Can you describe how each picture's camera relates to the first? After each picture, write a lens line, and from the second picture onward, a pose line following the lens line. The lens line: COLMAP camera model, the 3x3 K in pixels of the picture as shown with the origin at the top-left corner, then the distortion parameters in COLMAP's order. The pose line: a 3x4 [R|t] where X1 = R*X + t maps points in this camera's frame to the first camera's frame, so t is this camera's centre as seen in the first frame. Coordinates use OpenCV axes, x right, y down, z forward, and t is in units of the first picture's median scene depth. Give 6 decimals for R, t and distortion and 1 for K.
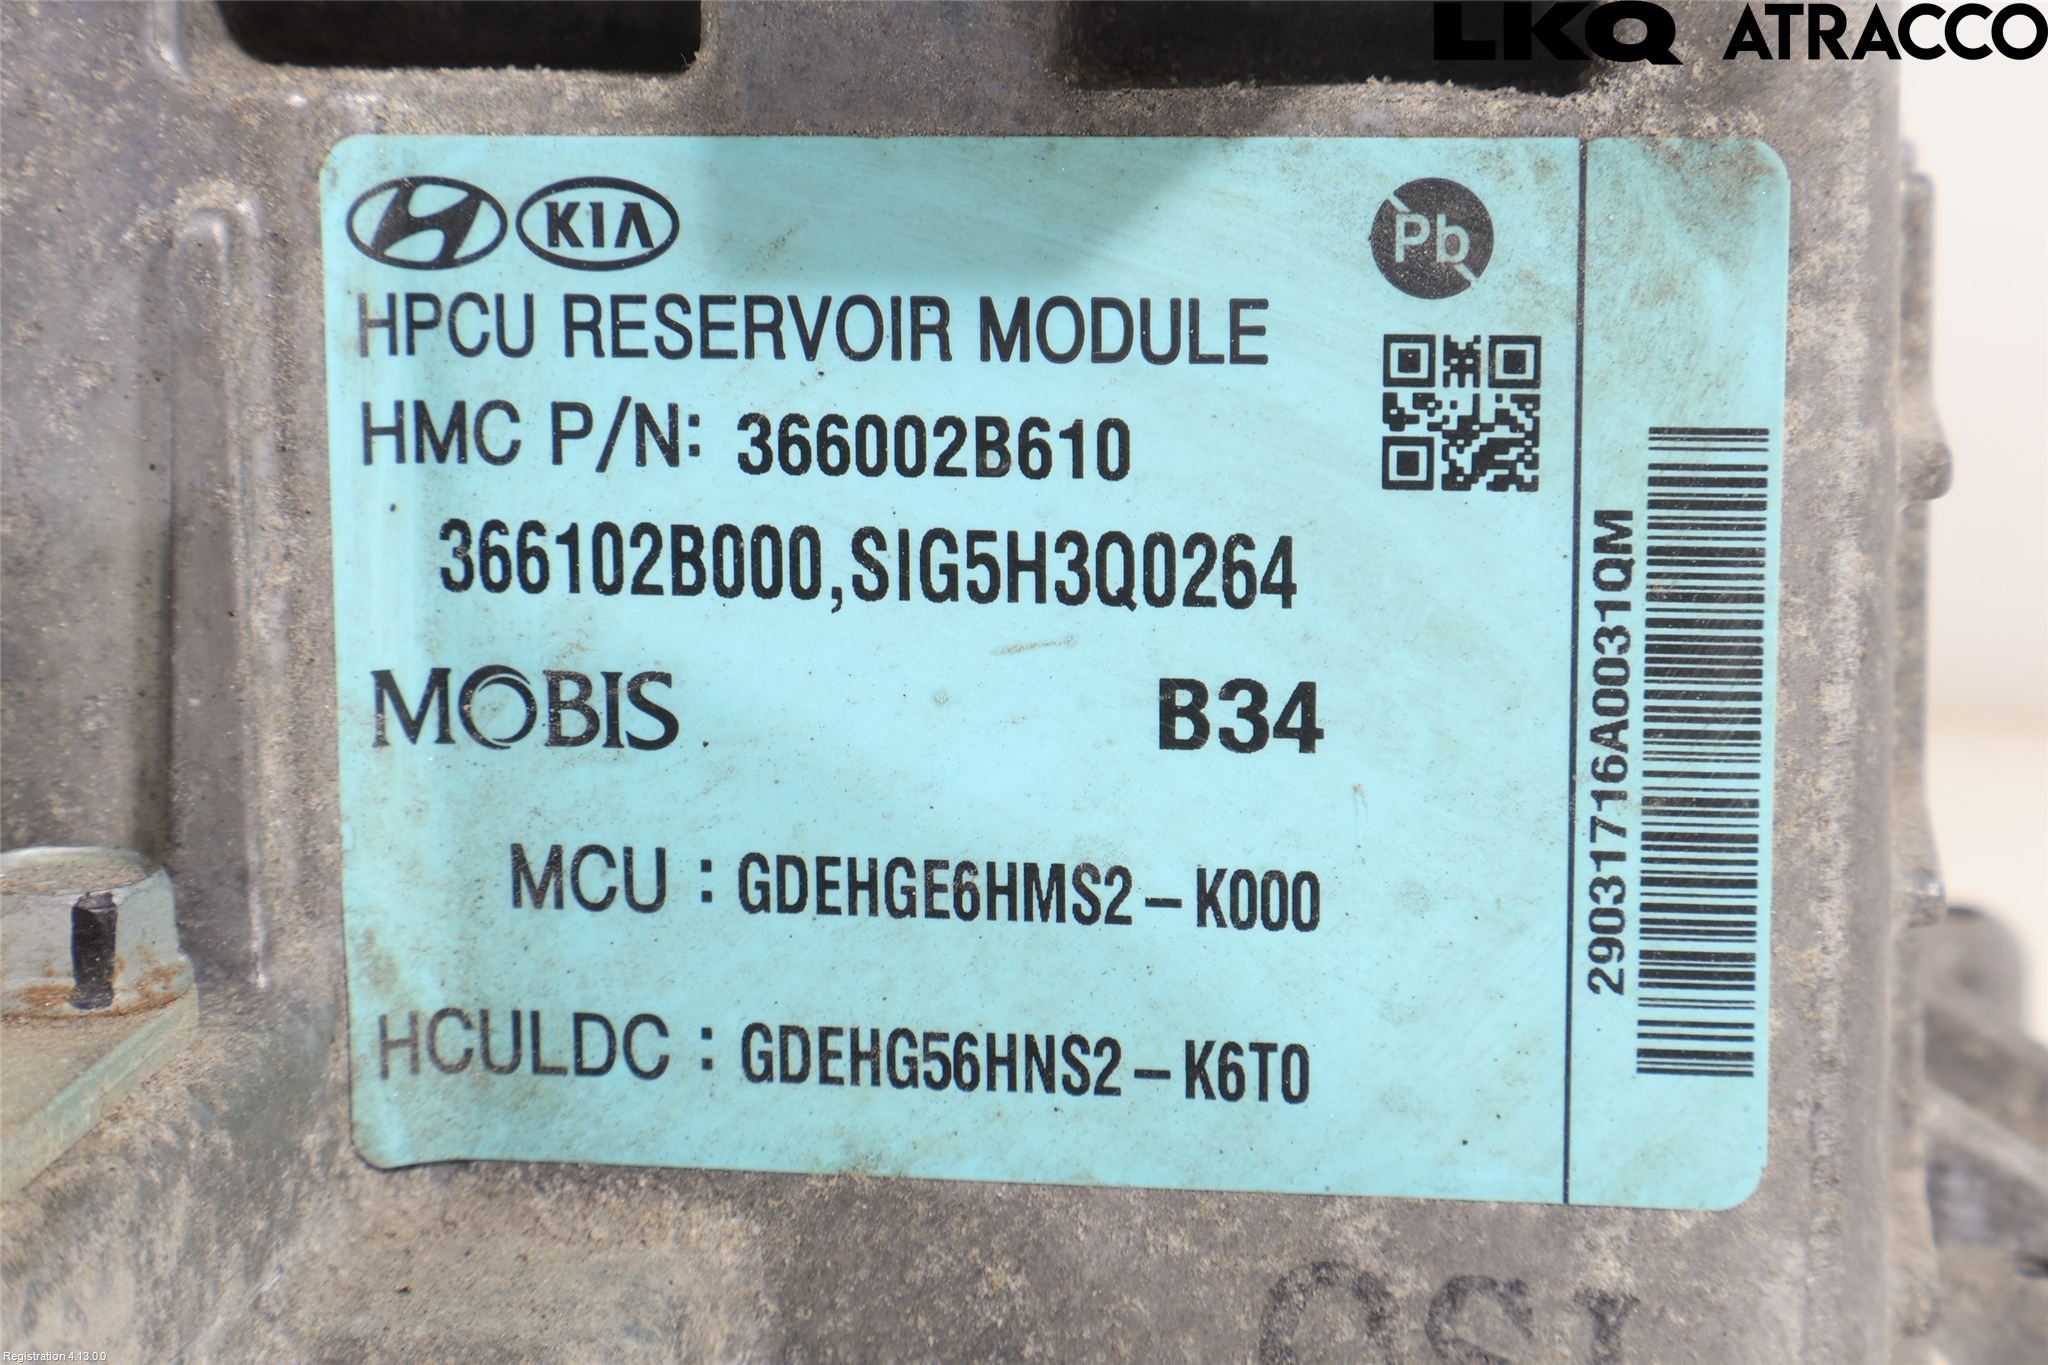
lens RADIAL K [[4251.2, 0, 1024.2], [0, 4251.2, 682.6], [0, 0, 1]] dist [-0.004499, 0.000000]
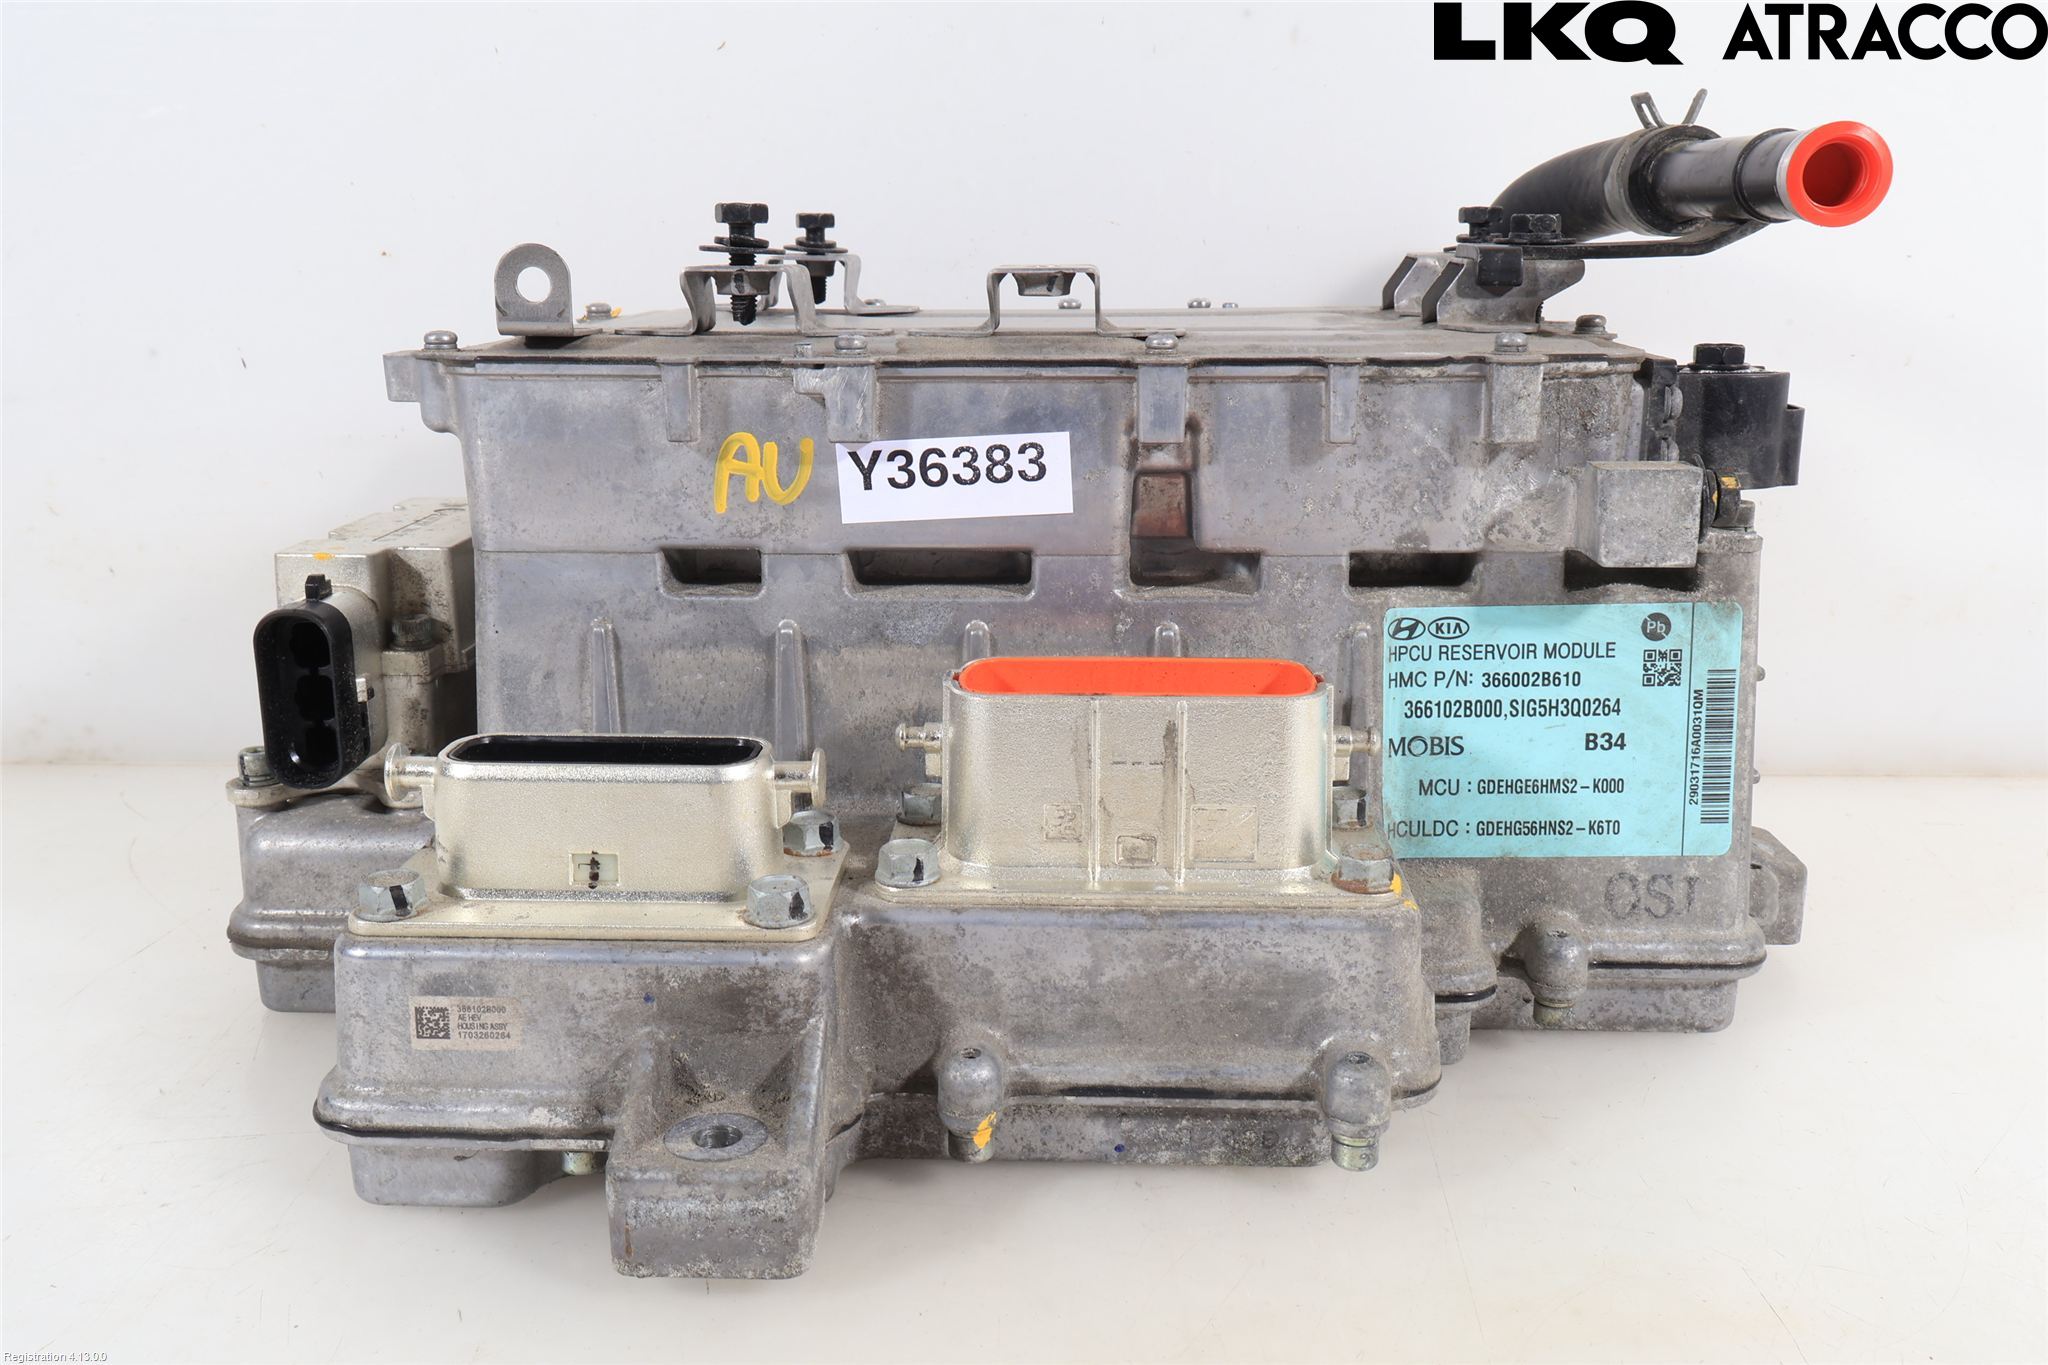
lens RADIAL K [[1914.3, 0, 1025.9], [0, 1914.3, 687.8], [0, 0, 1]] dist [0.015296, 0.000000]
pose [[0.994280, -0.040803, 0.098708, -0.686956], [0.038747, 0.998992, 0.022659, -0.107845], [-0.099533, -0.018705, 0.994858, -0.791011]]
